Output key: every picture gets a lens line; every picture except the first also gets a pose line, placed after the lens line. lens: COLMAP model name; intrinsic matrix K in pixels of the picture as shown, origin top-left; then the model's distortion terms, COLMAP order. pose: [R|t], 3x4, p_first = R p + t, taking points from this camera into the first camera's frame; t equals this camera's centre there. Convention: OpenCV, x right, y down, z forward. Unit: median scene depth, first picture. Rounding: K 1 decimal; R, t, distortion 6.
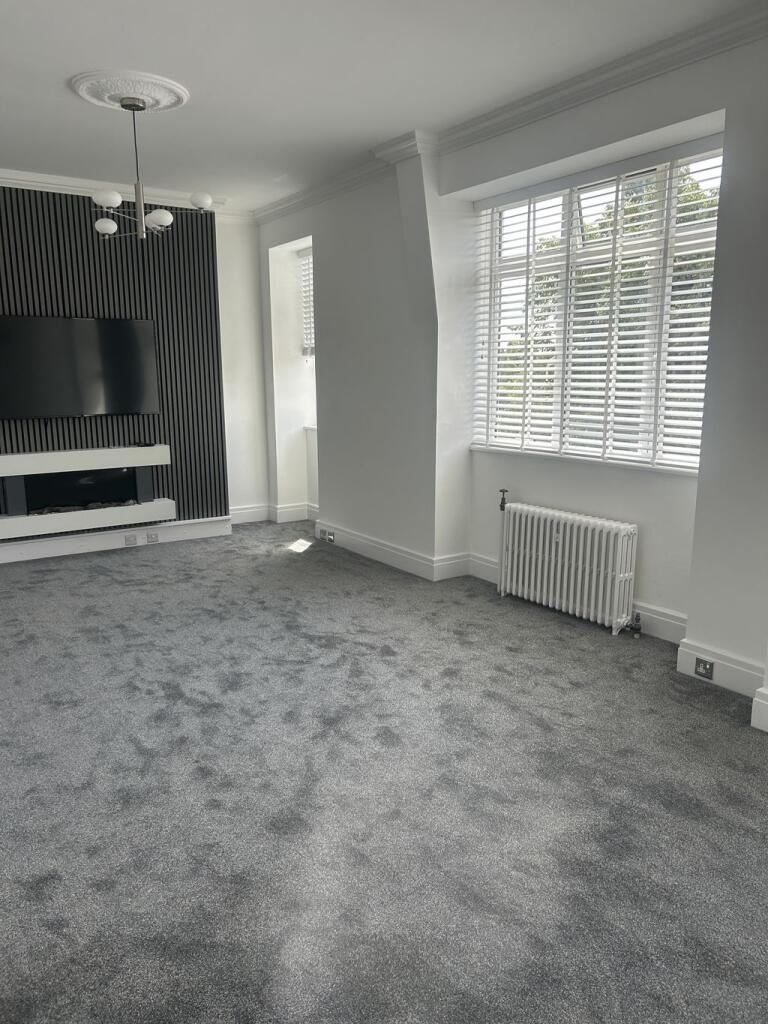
lens RADIAL K [[770.2, 0, 388.6], [0, 770.2, 514.5], [0, 0, 1]] dist [0.074524, -0.096863]
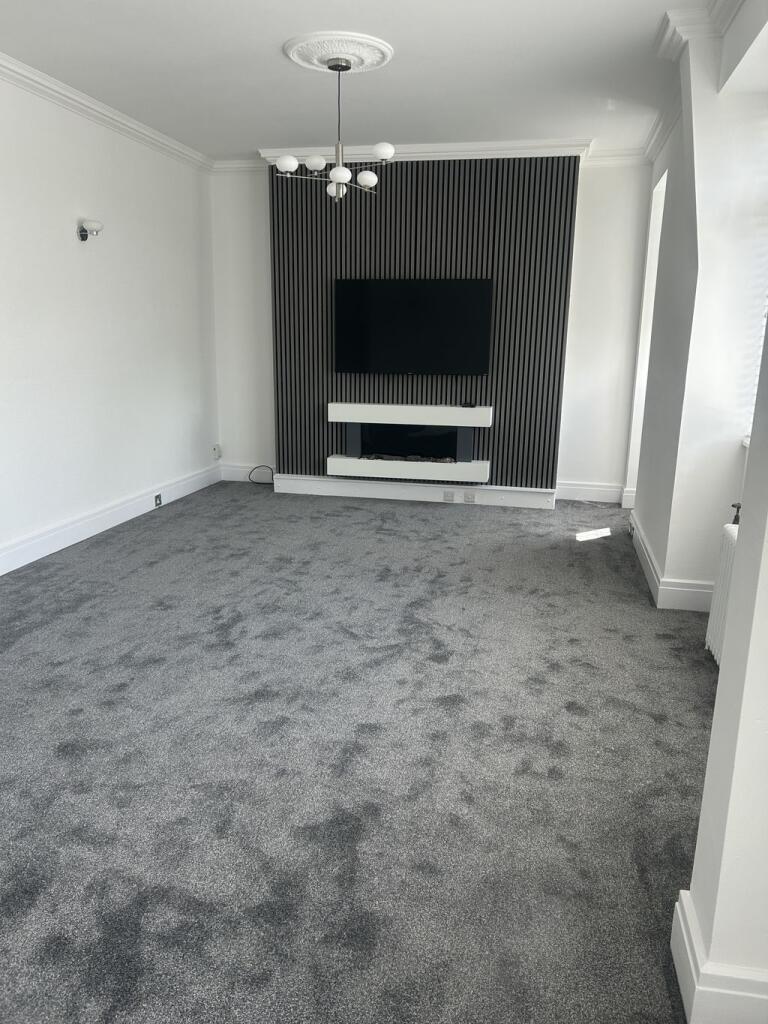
lens RADIAL K [[770.2, 0, 388.6], [0, 770.2, 514.5], [0, 0, 1]] dist [0.074524, -0.096863]
pose [[0.689090, 0.182075, -0.701430, 0.451421], [-0.152331, 0.982690, 0.105432, -0.052171], [0.708484, 0.034197, 0.704897, 0.284309]]
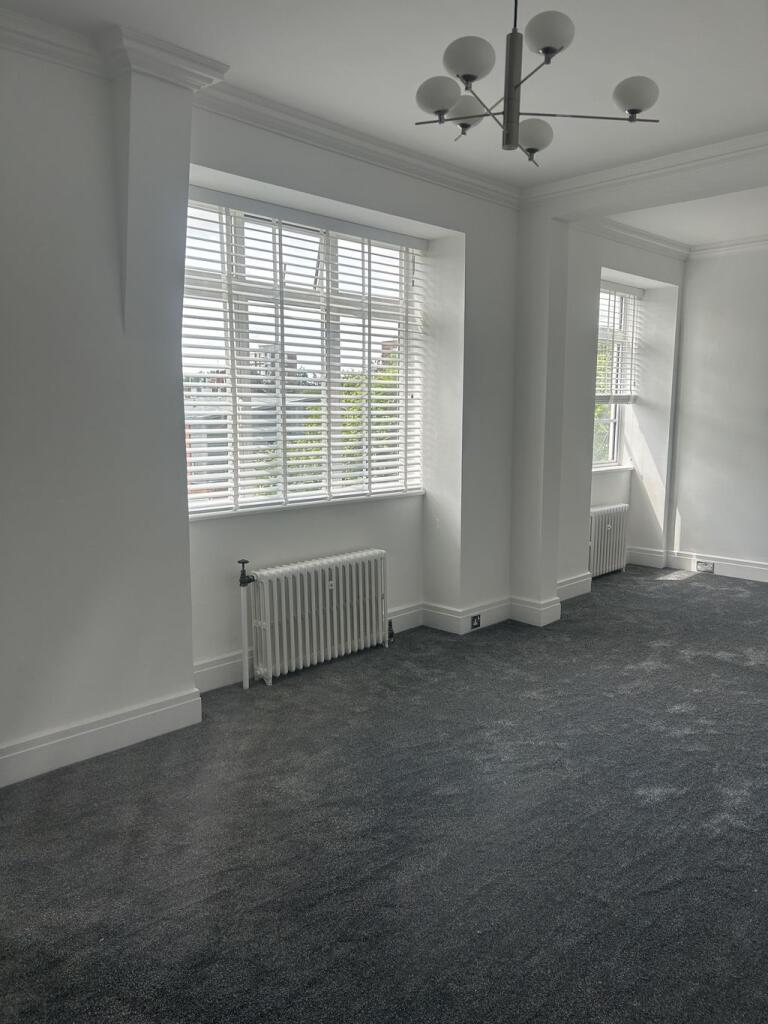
lens RADIAL K [[770.2, 0, 388.6], [0, 770.2, 514.5], [0, 0, 1]] dist [0.074524, -0.096863]
pose [[-0.190720, -0.122601, 0.973958, -0.691422], [0.191852, 0.968382, 0.159467, -0.186492], [-0.962714, 0.217269, -0.161169, 1.020630]]
